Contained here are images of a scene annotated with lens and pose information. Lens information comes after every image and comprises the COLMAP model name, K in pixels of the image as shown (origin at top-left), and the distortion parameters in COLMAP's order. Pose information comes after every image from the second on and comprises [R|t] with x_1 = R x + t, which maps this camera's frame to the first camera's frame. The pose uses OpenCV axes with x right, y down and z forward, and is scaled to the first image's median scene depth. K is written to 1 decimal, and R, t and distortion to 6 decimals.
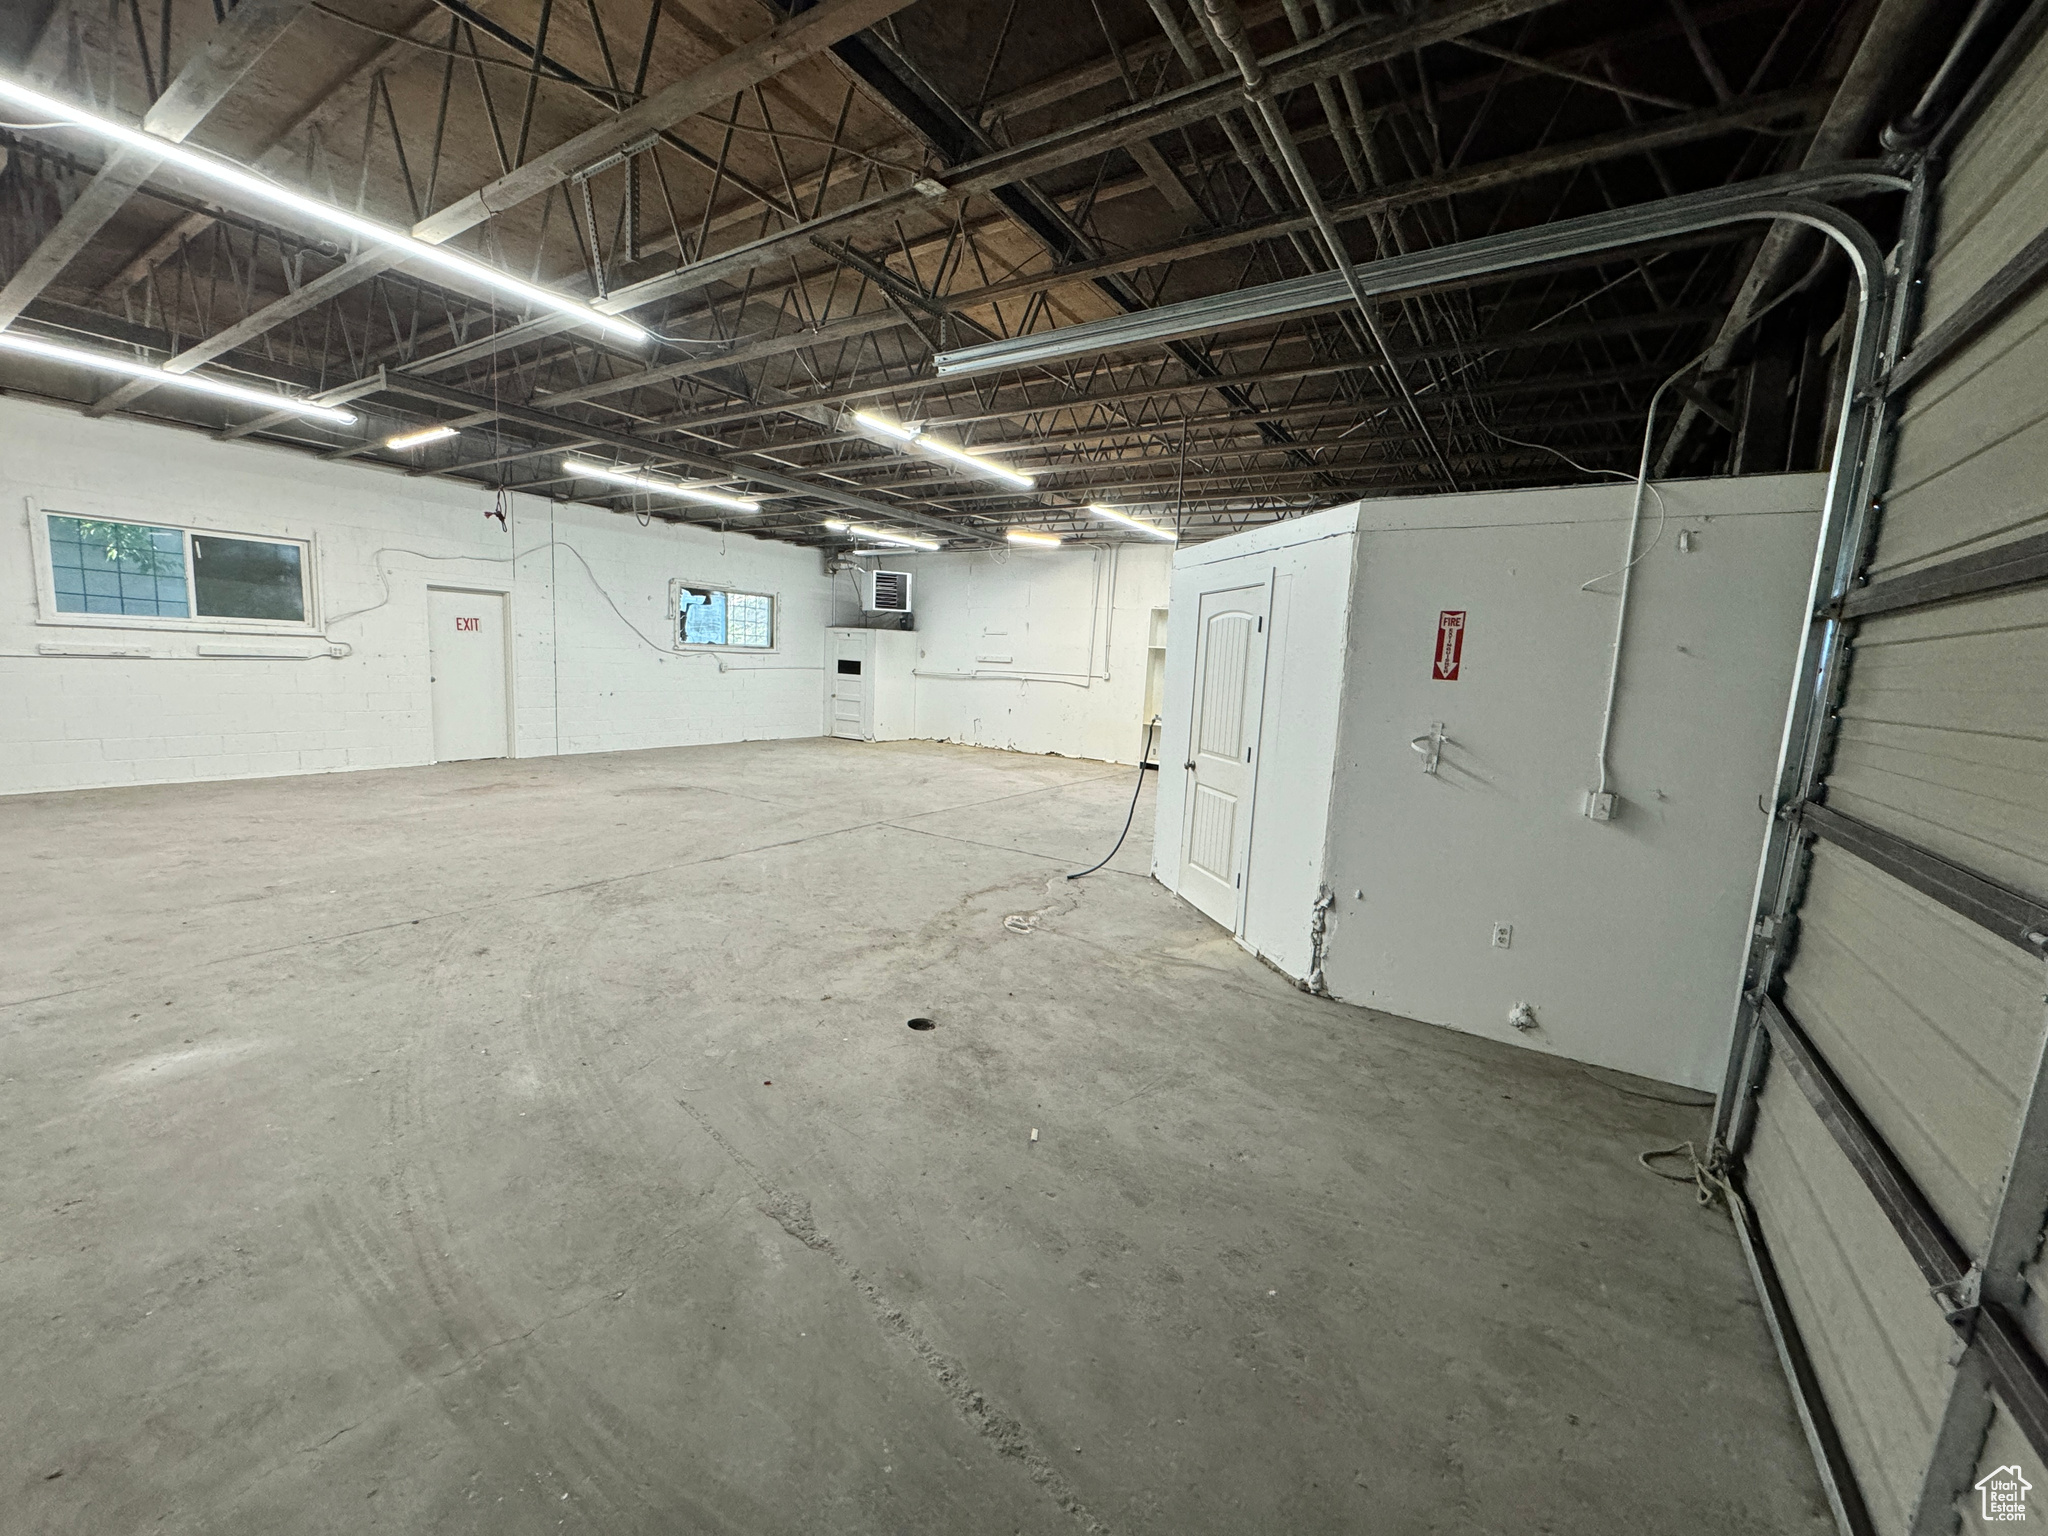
lens RADIAL K [[815.9, 0, 1034.4], [0, 815.9, 763.0], [0, 0, 1]] dist [-0.002557, 0.000263]
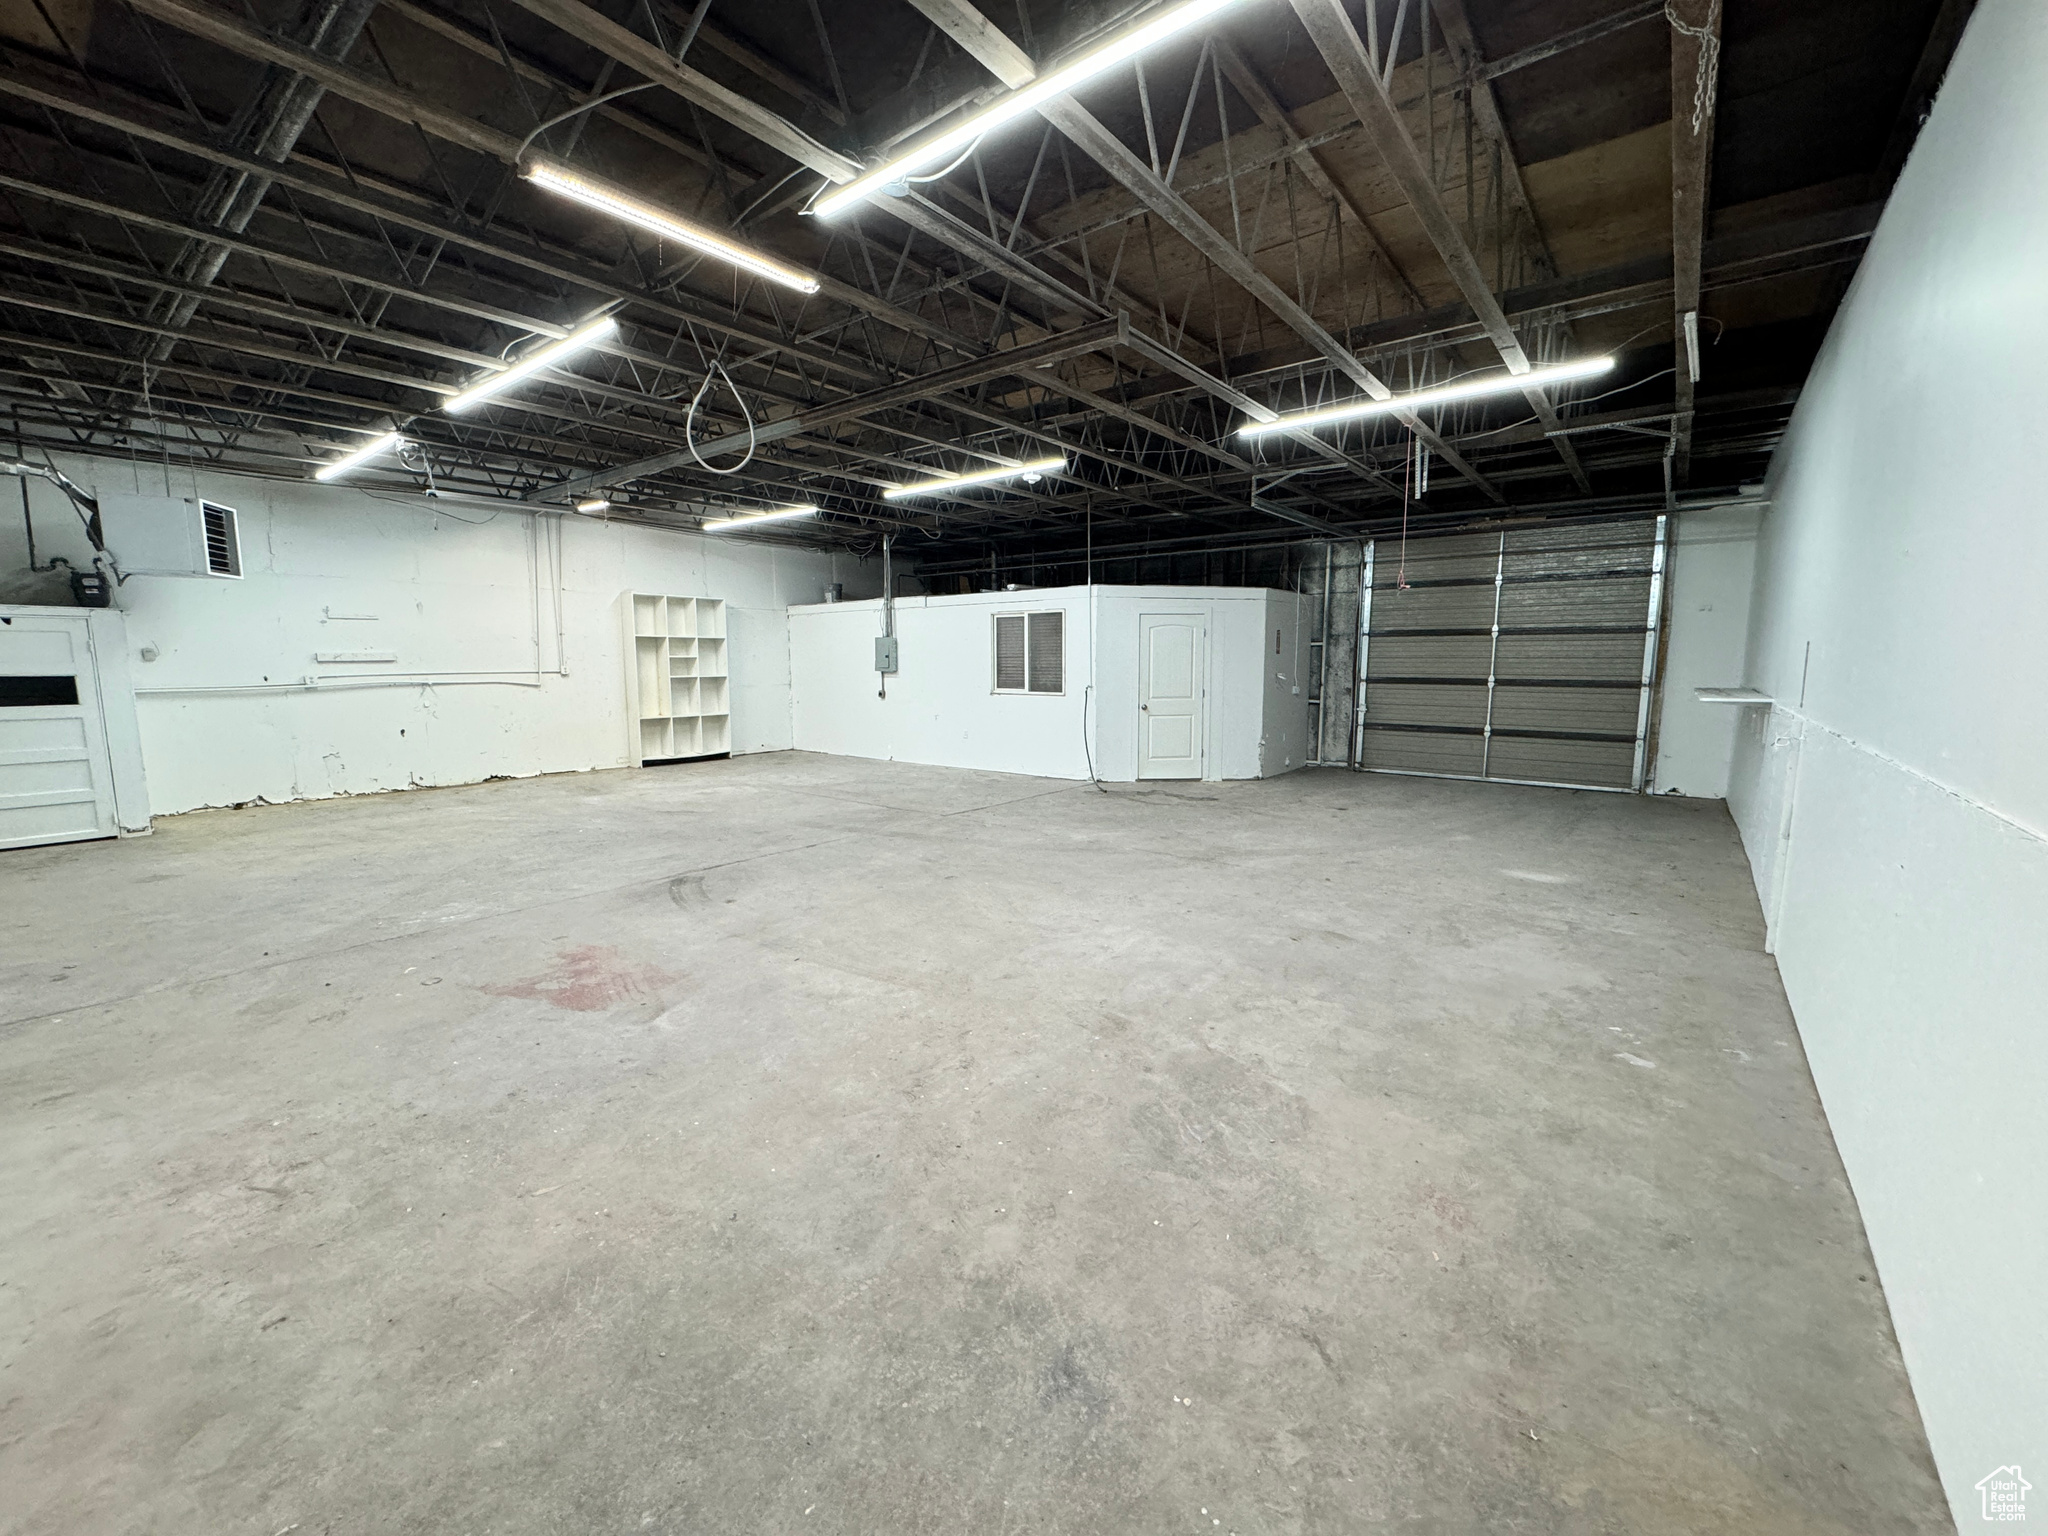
lens RADIAL K [[815.9, 0, 1034.4], [0, 815.9, 763.0], [0, 0, 1]] dist [-0.002557, 0.000263]
pose [[0.103155, -0.178060, 0.978598, -0.677471], [0.130940, 0.977715, 0.164097, -0.085842], [-0.986009, 0.111210, 0.124172, 0.424920]]
